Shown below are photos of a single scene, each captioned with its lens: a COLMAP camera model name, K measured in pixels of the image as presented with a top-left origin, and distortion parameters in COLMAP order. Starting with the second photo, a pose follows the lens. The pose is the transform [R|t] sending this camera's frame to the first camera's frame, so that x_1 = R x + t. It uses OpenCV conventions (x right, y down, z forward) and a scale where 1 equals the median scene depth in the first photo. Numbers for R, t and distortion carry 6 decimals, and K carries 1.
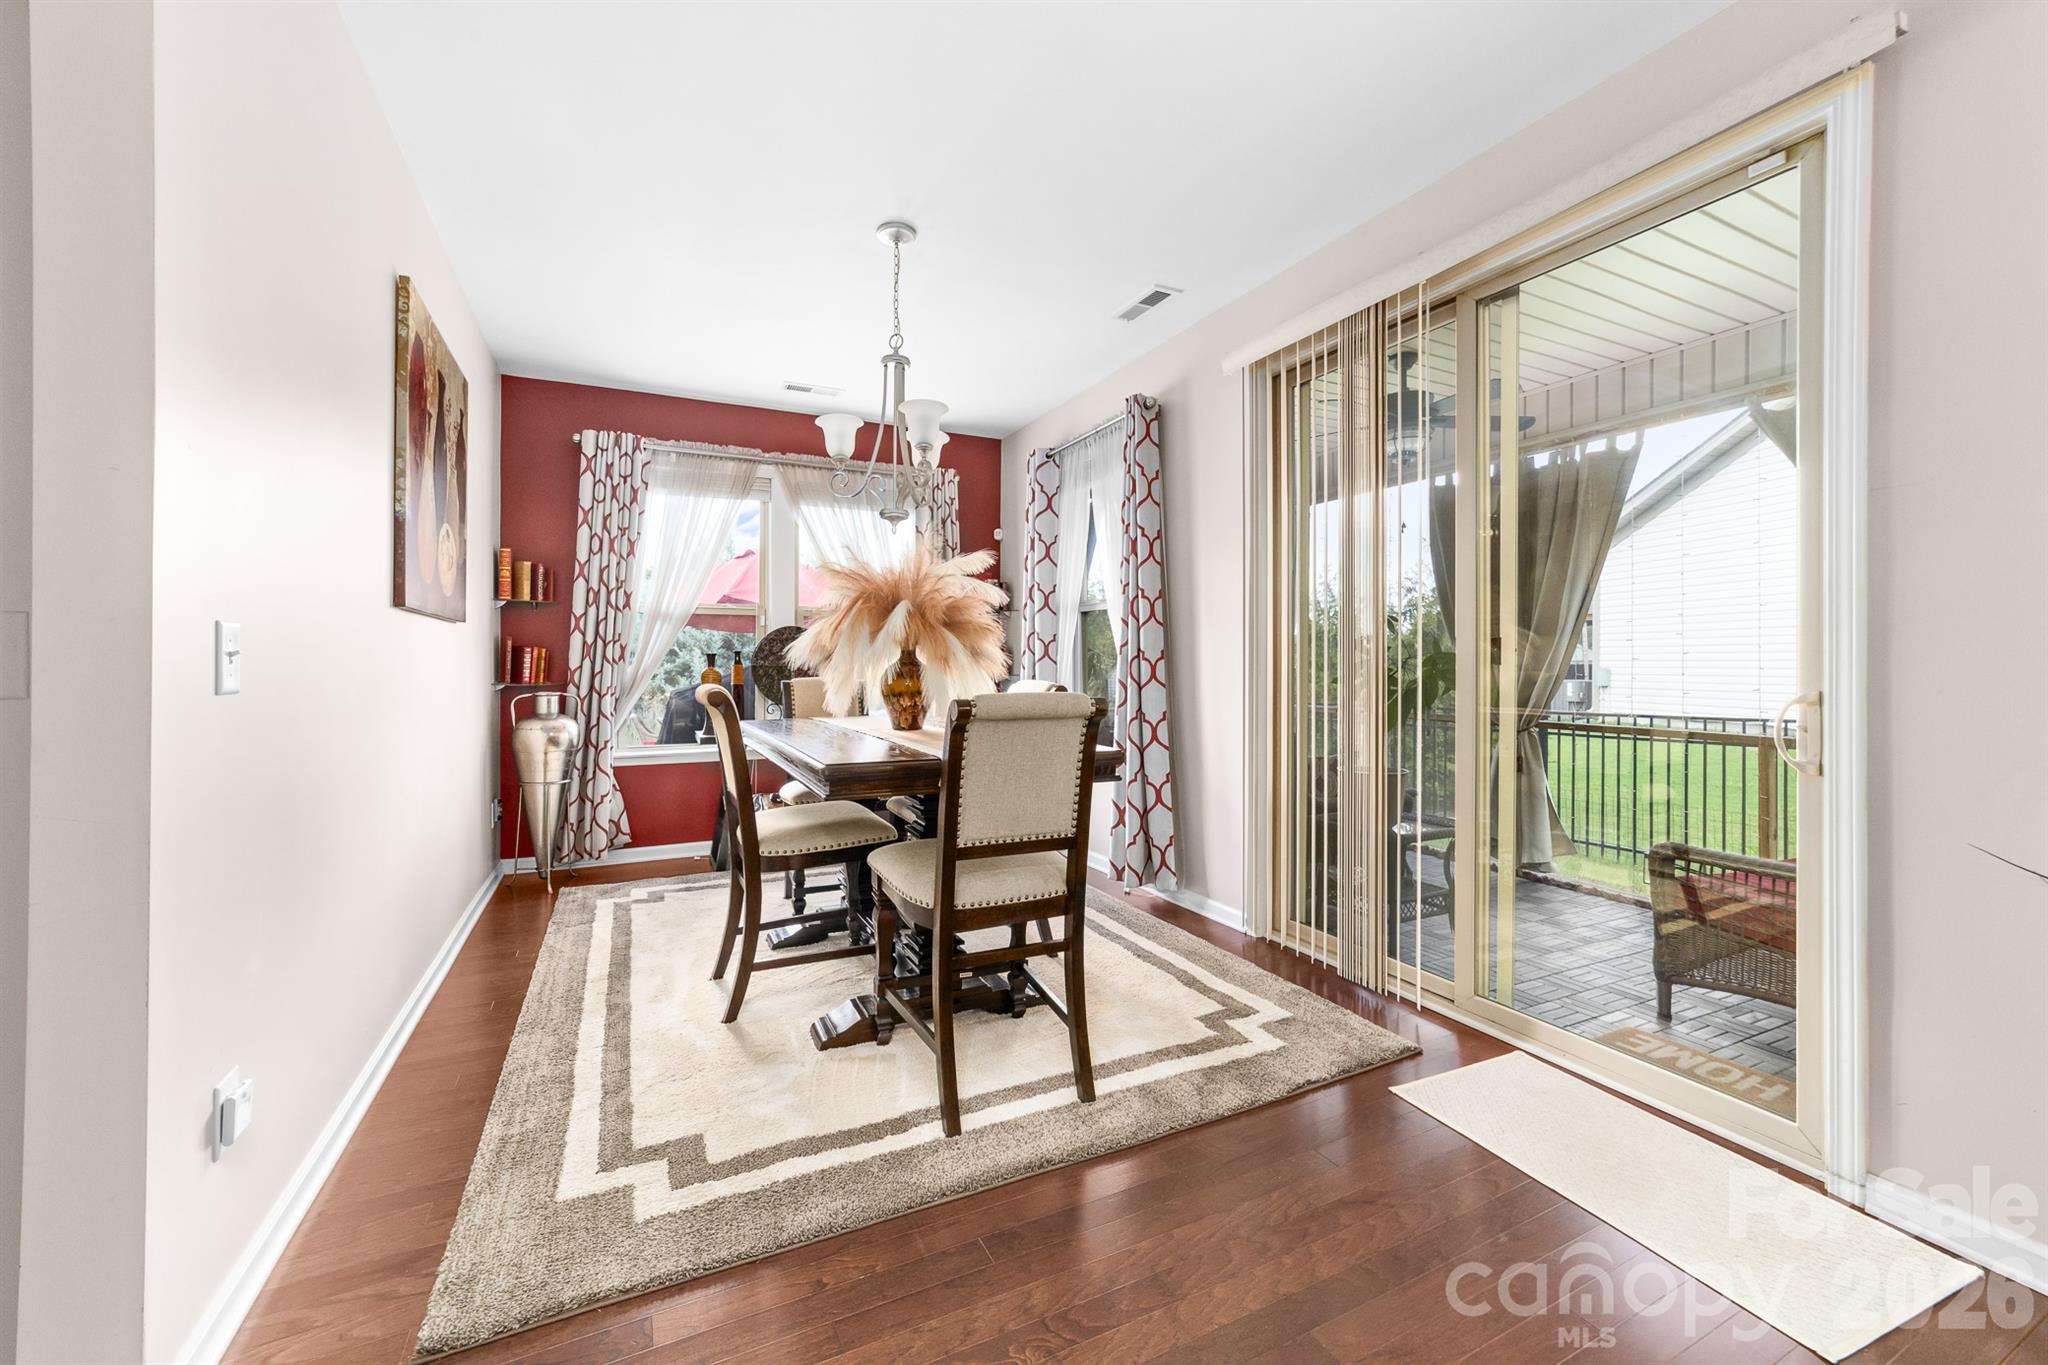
lens RADIAL K [[815.7, 0, 1010.2], [0, 815.7, 657.2], [0, 0, 1]] dist [-0.007931, 0.000245]
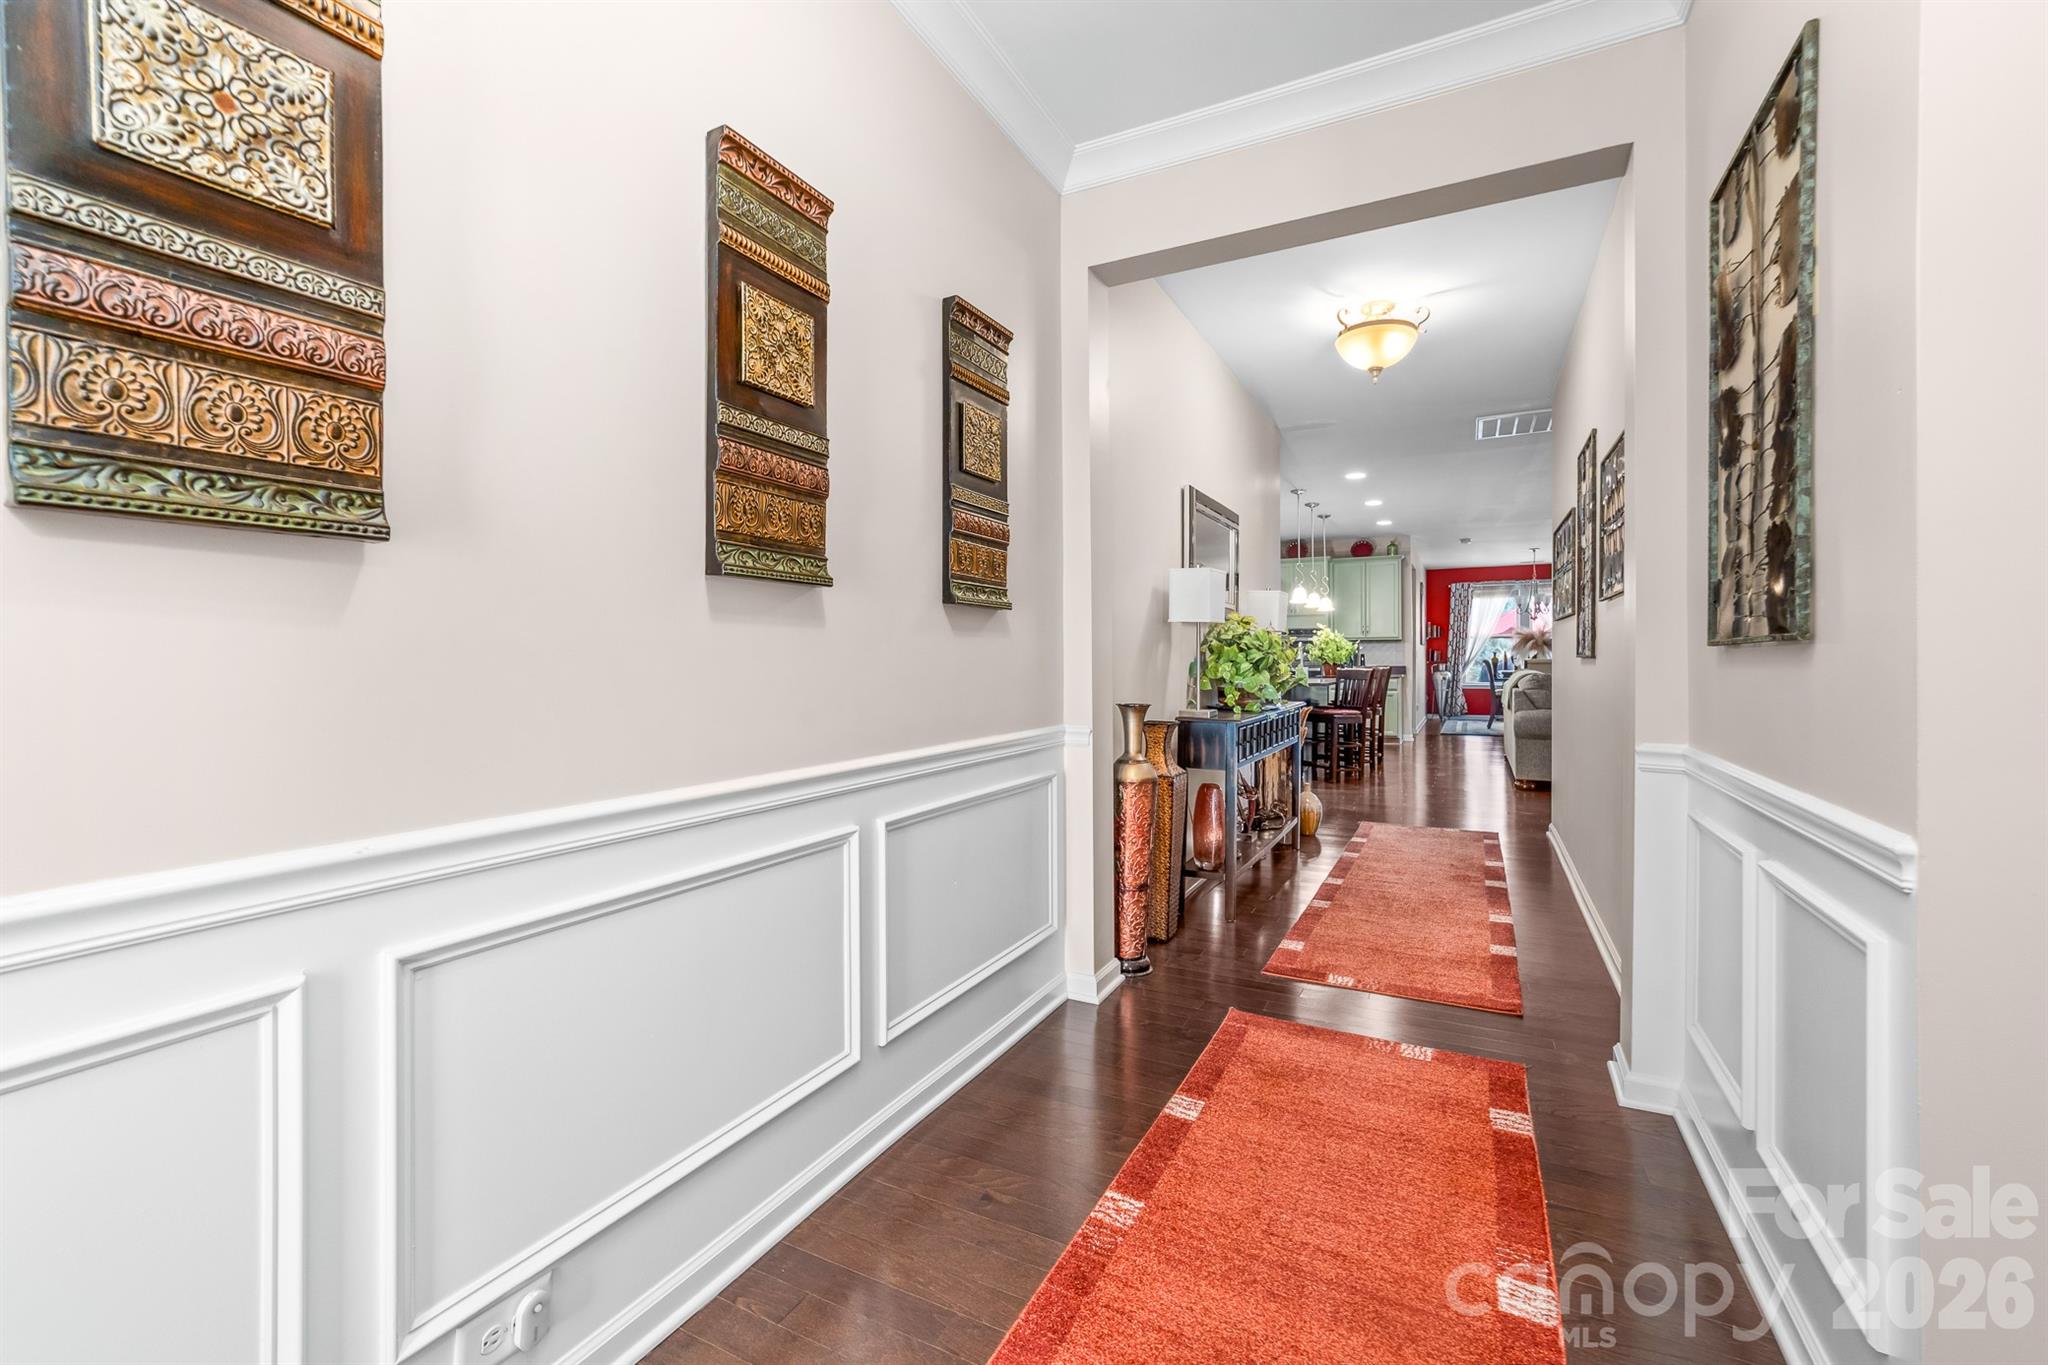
lens RADIAL K [[815.7, 0, 1010.2], [0, 815.7, 657.2], [0, 0, 1]] dist [-0.007931, 0.000245]
pose [[0.577014, -0.005599, -0.816715, 1.131746], [0.006713, 0.999975, -0.002112, 0.009576], [0.816706, -0.004264, 0.577038, -2.360954]]
